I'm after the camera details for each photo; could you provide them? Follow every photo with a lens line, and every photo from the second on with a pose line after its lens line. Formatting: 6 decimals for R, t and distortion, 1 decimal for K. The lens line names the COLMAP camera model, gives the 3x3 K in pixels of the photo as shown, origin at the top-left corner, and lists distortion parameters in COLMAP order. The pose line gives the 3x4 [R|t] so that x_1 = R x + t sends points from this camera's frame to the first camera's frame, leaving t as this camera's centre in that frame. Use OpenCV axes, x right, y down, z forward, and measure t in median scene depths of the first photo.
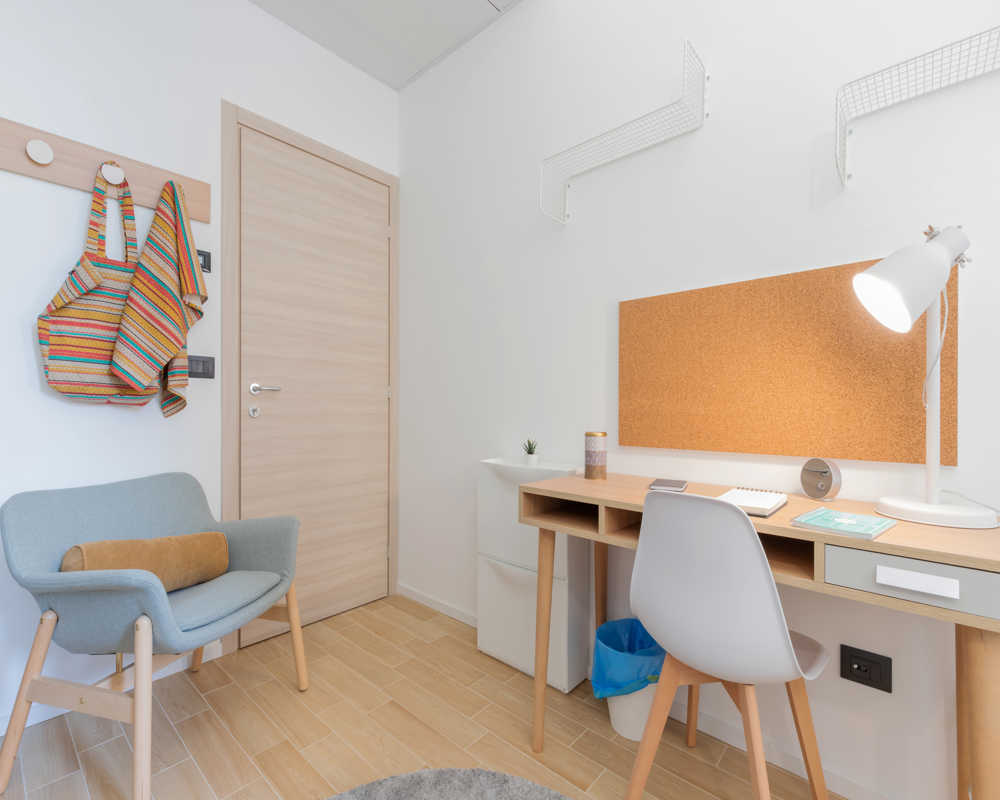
lens RADIAL K [[463.4, 0, 499.6], [0, 463.4, 406.6], [0, 0, 1]] dist [0.006889, -0.001809]
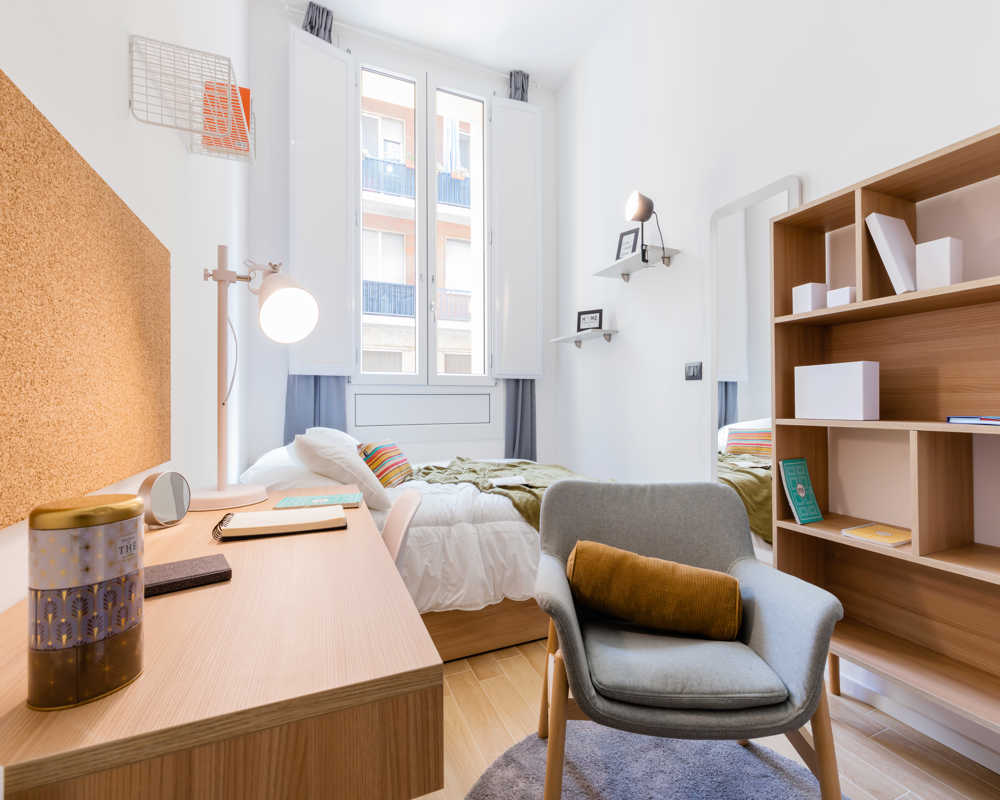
lens RADIAL K [[463.4, 0, 514.3], [0, 463.4, 400.0], [0, 0, 1]] dist [0.006889, -0.001809]
pose [[-0.909644, 0.010867, 0.415248, -0.141809], [0.010769, 0.999939, -0.002577, 0.001700], [-0.415250, 0.002127, -0.909705, 1.430621]]
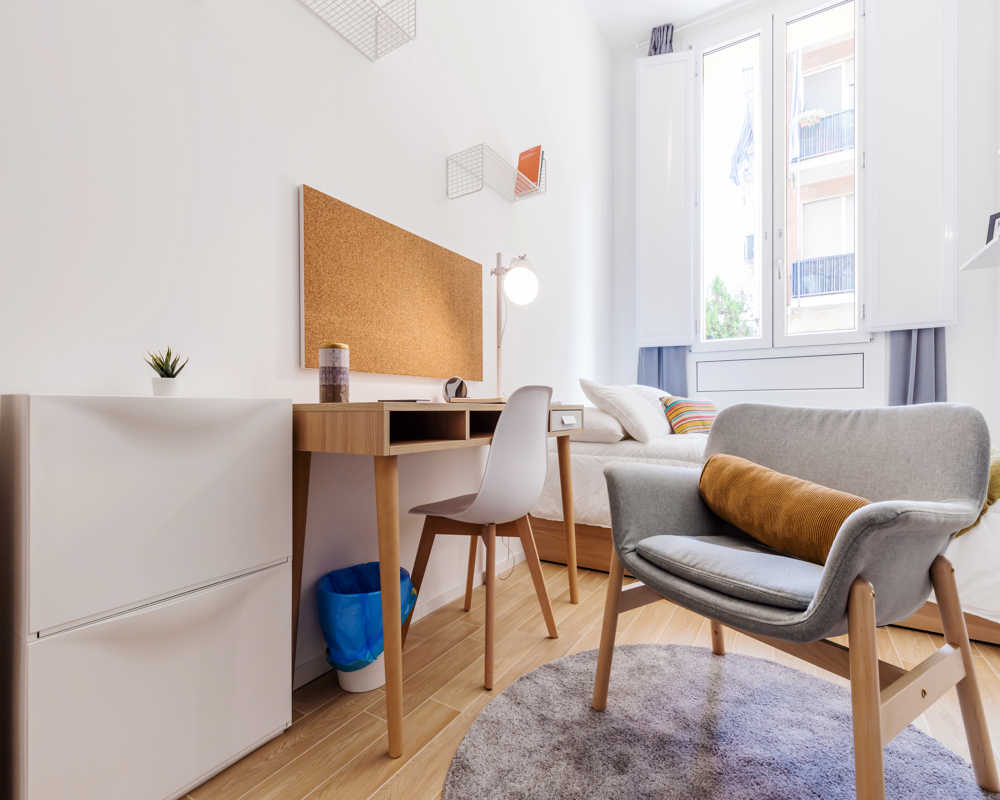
lens RADIAL K [[463.4, 0, 514.9], [0, 463.4, 407.4], [0, 0, 1]] dist [0.006889, -0.001809]
pose [[-0.182492, 0.006578, 0.983185, -0.769774], [0.012045, 0.999918, -0.004454, 0.211729], [-0.983134, 0.011030, -0.182556, 1.064132]]
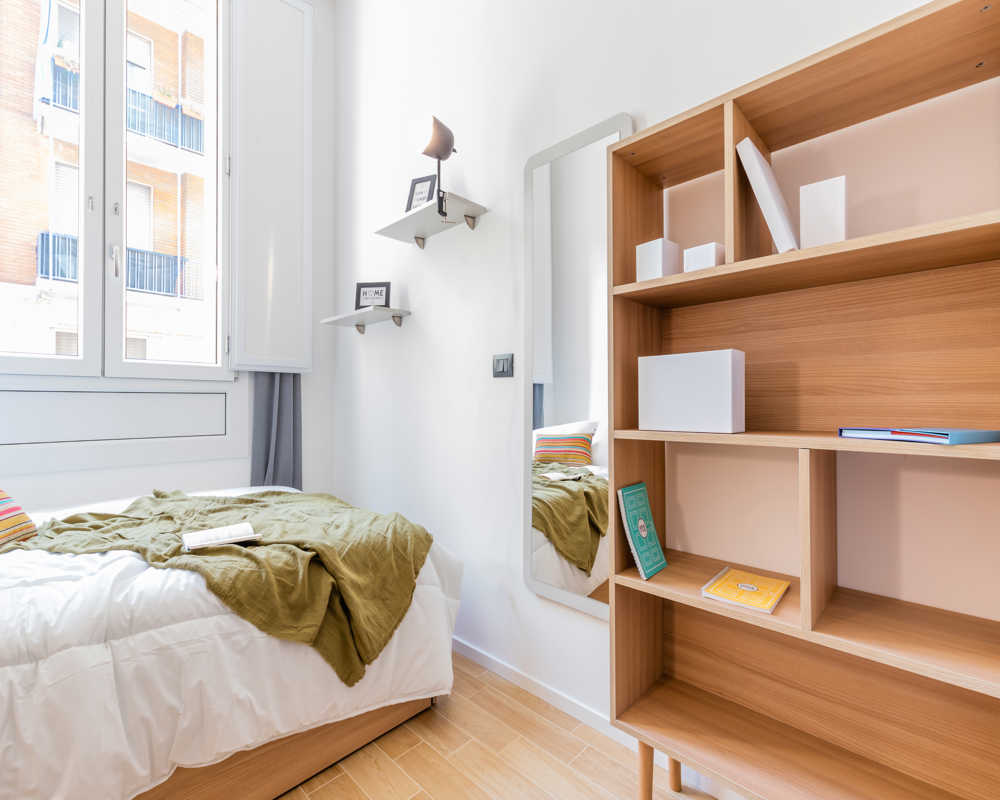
lens RADIAL K [[463.4, 0, 516.2], [0, 463.4, 401.3], [0, 0, 1]] dist [0.006889, -0.001809]
pose [[-0.999760, 0.005849, 0.021124, -0.093681], [0.005813, 0.999982, -0.001779, 0.002216], [-0.021134, -0.001656, -0.999775, 0.864402]]
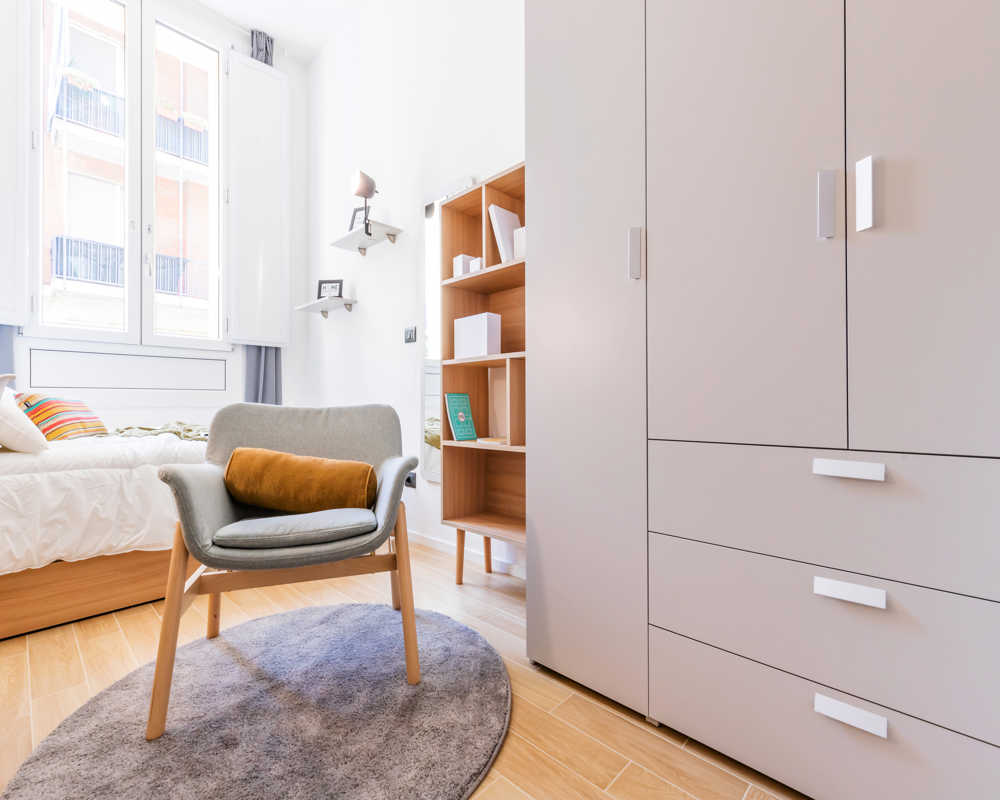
lens RADIAL K [[463.4, 0, 516.7], [0, 463.4, 400.8], [0, 0, 1]] dist [0.006889, -0.001809]
pose [[-0.999797, 0.008269, 0.018366, -0.558174], [0.008236, 0.999964, -0.001871, 0.206380], [-0.018381, -0.001719, -0.999830, 1.583843]]
